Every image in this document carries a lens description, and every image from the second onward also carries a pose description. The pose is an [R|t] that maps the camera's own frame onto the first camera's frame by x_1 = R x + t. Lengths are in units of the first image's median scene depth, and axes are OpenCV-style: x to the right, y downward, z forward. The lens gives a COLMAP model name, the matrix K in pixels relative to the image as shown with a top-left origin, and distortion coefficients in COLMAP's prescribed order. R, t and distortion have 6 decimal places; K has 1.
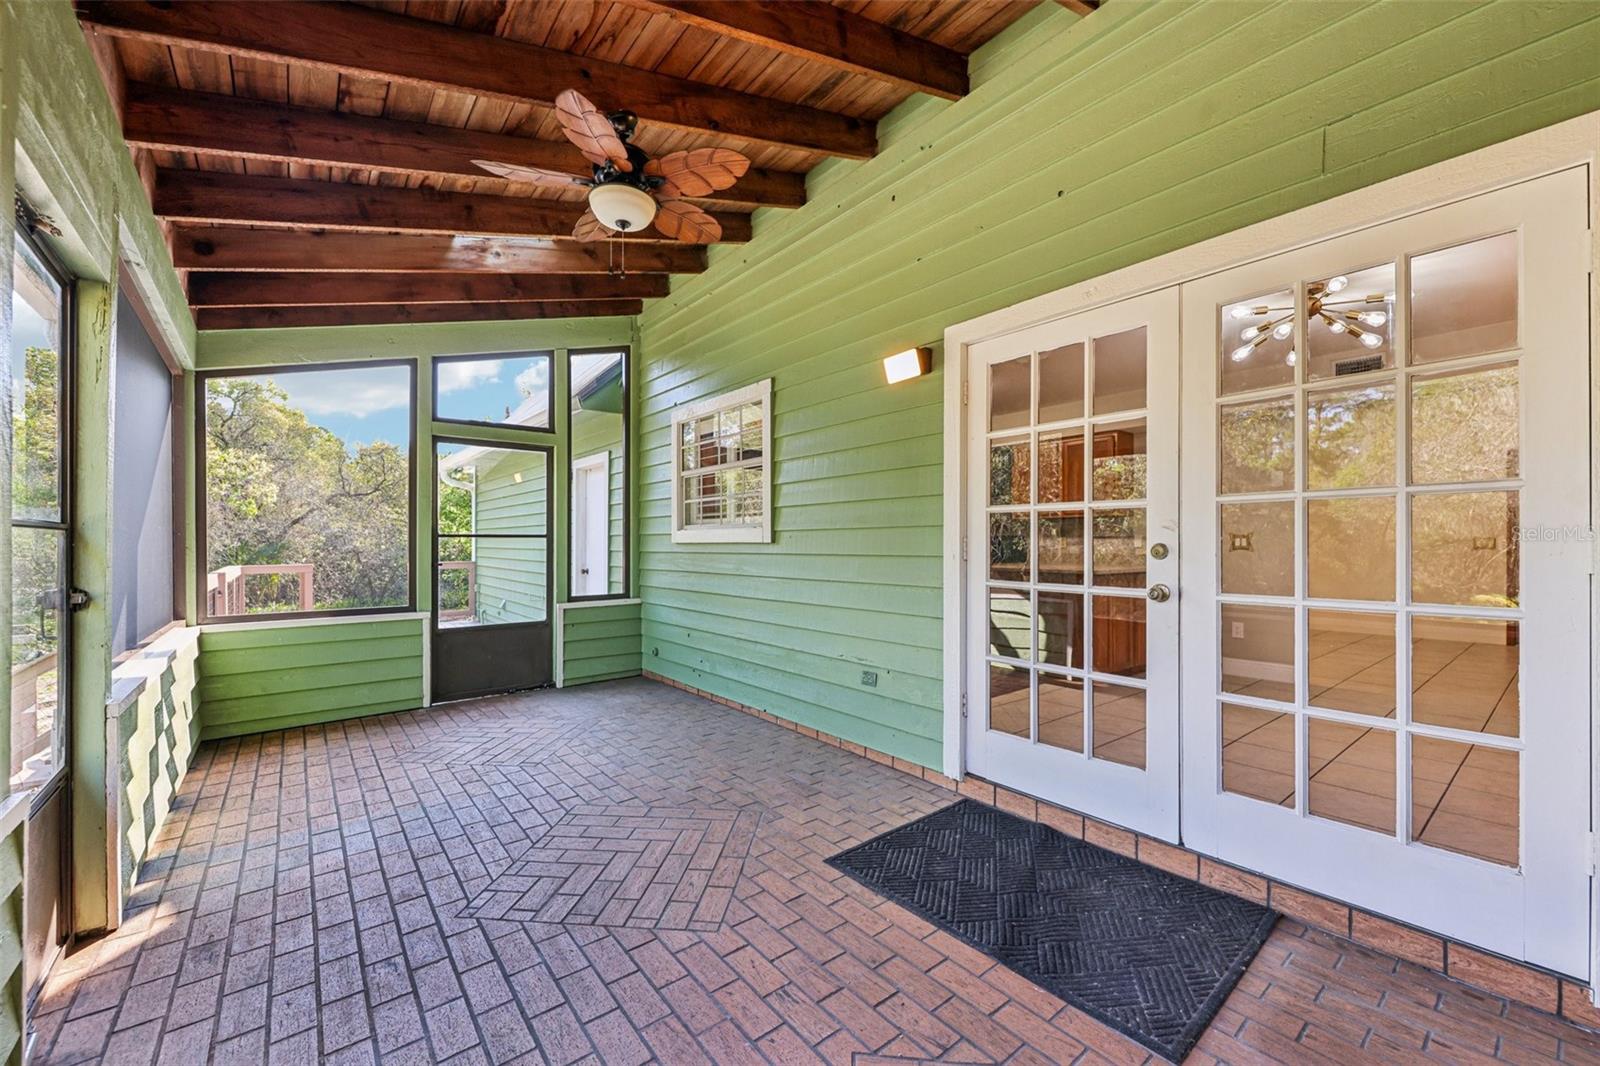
lens RADIAL K [[633.2, 0, 800.1], [0, 633.2, 544.0], [0, 0, 1]] dist [0.013014, -0.001361]
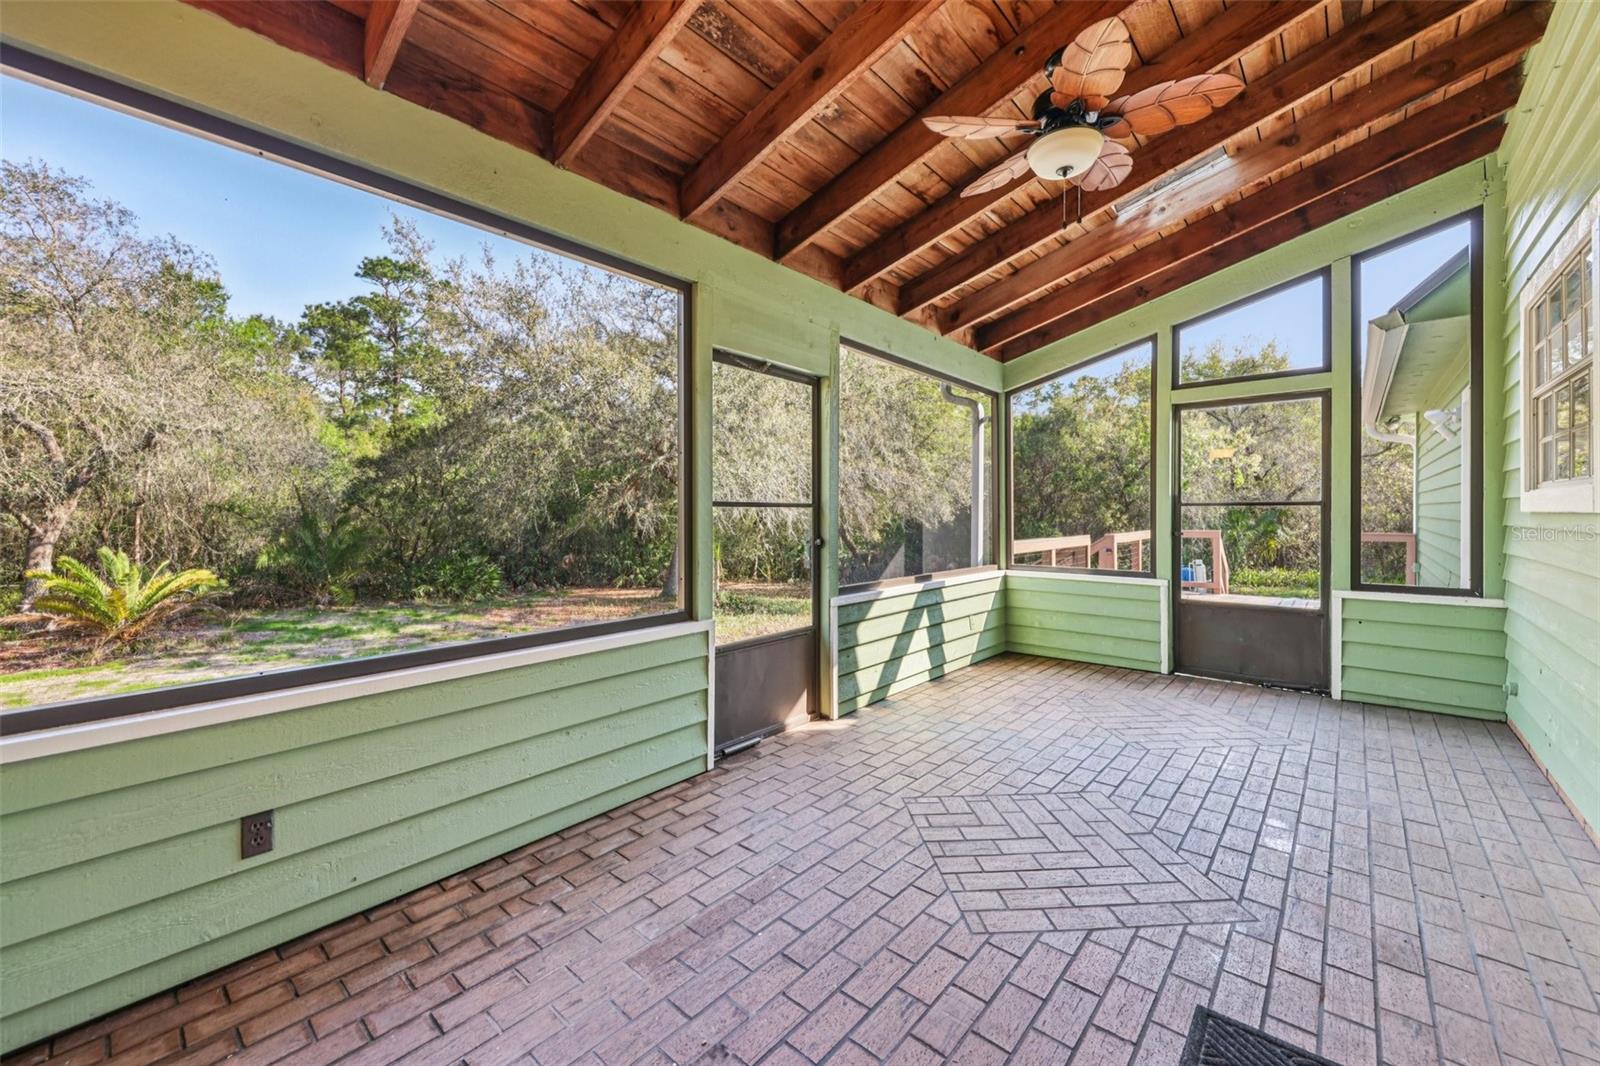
lens RADIAL K [[633.2, 0, 795.9], [0, 633.2, 517.3], [0, 0, 1]] dist [0.013014, -0.001361]
pose [[0.165905, 0.011879, -0.986070, 0.490488], [0.000522, 0.999926, 0.012134, -0.009496], [0.986142, -0.002528, 0.165886, 0.388161]]
